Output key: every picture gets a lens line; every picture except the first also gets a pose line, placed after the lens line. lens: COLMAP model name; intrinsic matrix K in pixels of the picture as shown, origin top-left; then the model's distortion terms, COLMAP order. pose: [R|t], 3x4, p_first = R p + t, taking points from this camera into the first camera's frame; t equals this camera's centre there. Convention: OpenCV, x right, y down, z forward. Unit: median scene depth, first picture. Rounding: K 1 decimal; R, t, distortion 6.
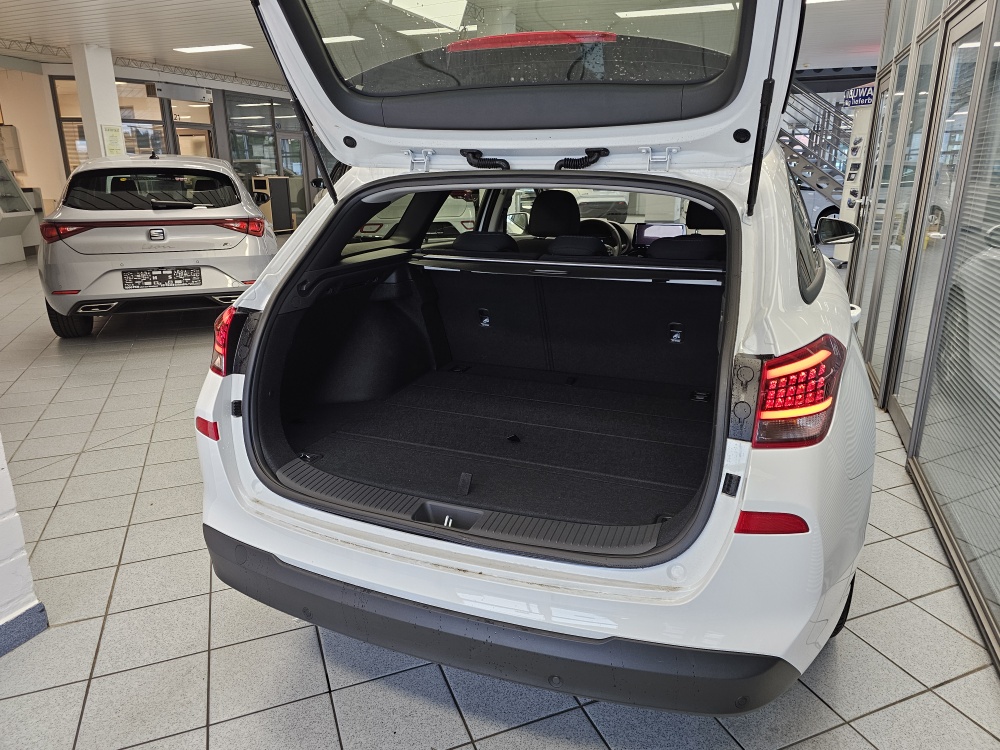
lens RADIAL K [[678.7, 0, 503.7], [0, 678.7, 366.0], [0, 0, 1]] dist [0.028089, -0.047388]
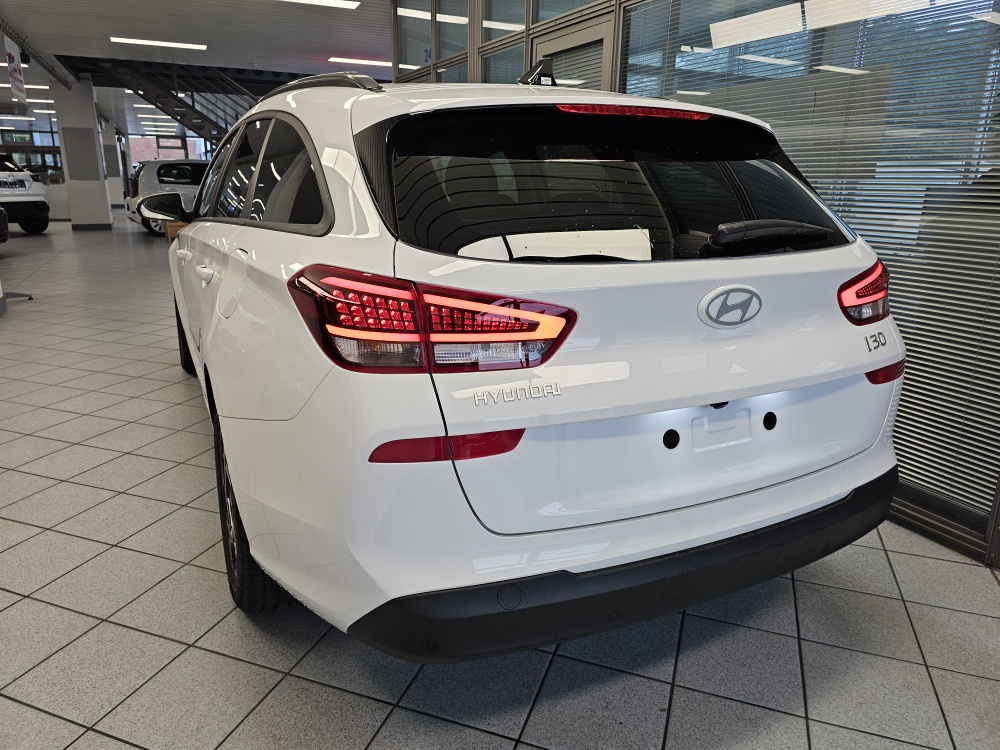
lens RADIAL K [[678.7, 0, 507.7], [0, 678.7, 368.9], [0, 0, 1]] dist [0.028089, -0.047388]
pose [[0.659718, -0.188897, 0.727386, -0.156615], [0.187074, 0.978706, 0.084493, -0.011187], [-0.727857, 0.080333, 0.681008, 0.075181]]
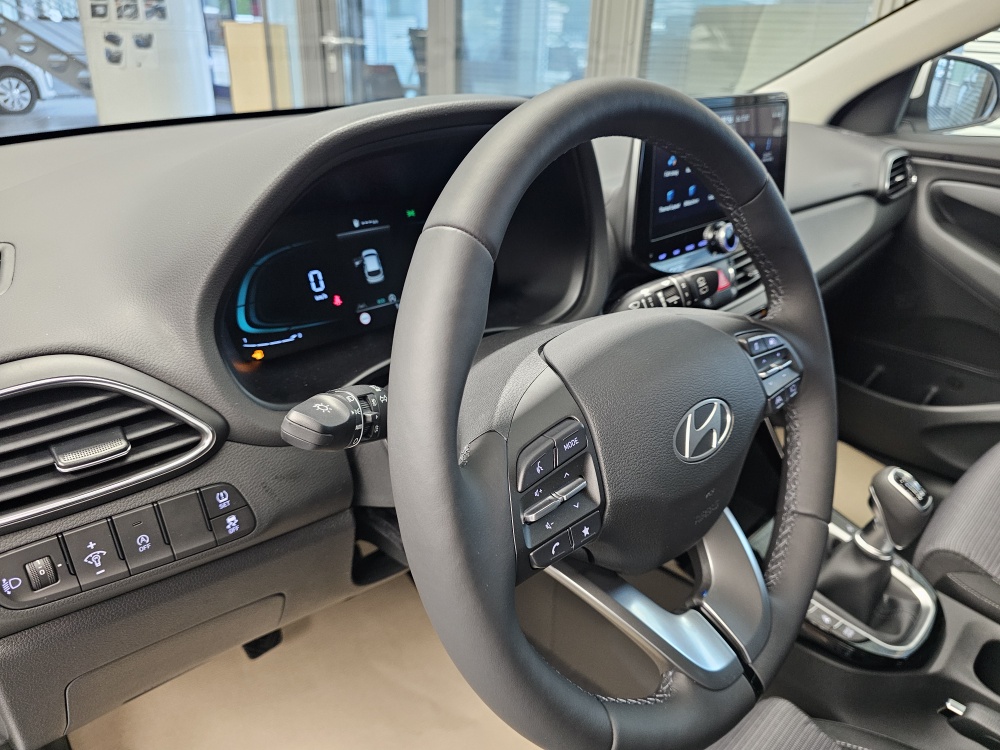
lens RADIAL K [[678.7, 0, 499.6], [0, 678.7, 381.9], [0, 0, 1]] dist [0.028089, -0.047388]
pose [[0.403357, -0.396167, 0.824836, 0.020054], [0.216553, 0.917140, 0.334603, -0.098359], [-0.889049, 0.043656, 0.455726, 0.421622]]
